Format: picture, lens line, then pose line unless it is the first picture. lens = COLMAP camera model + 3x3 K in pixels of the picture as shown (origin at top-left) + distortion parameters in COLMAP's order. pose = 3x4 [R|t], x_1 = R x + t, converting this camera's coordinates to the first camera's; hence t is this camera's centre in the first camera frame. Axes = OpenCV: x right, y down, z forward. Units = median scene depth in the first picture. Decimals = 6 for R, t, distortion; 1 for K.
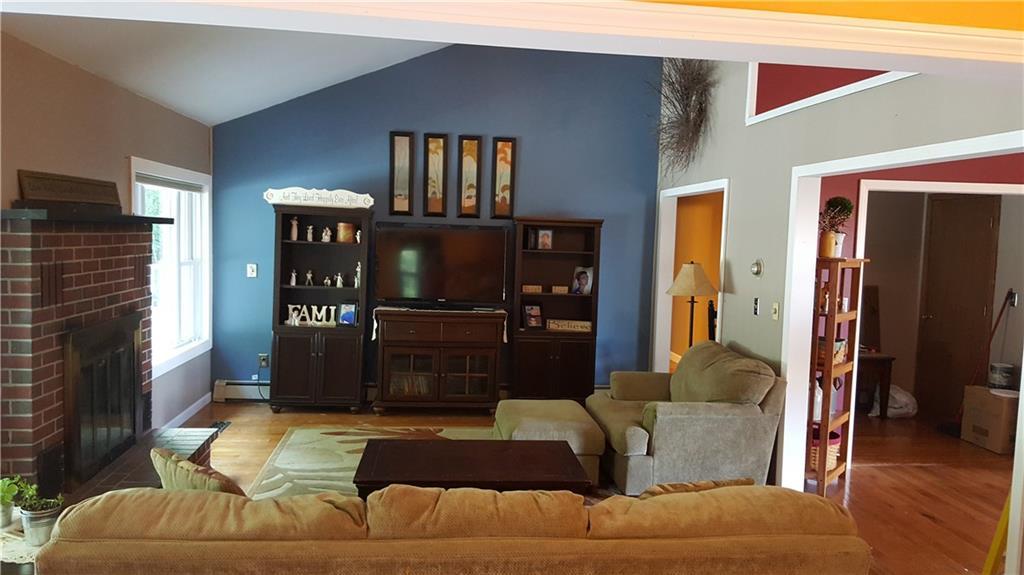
lens RADIAL K [[764.8, 0, 515.1], [0, 764.8, 283.1], [0, 0, 1]] dist [0.165331, -0.333358]
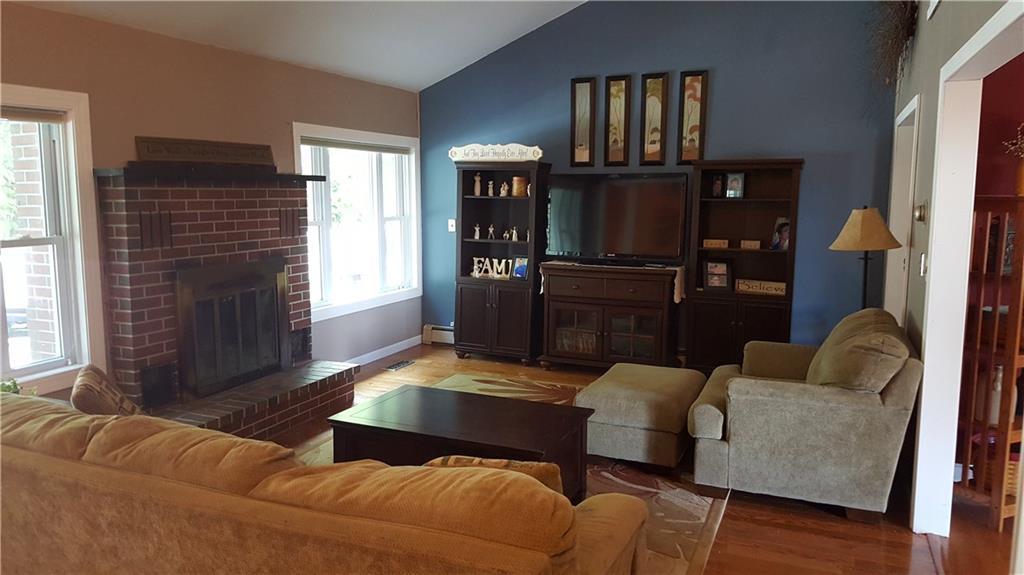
lens RADIAL K [[764.8, 0, 515.1], [0, 764.8, 283.1], [0, 0, 1]] dist [0.165331, -0.333358]
pose [[0.861596, 0.030622, -0.506671, 0.284053], [-0.006675, 0.998776, 0.049012, 0.011438], [0.507552, -0.038846, 0.860745, 0.129608]]
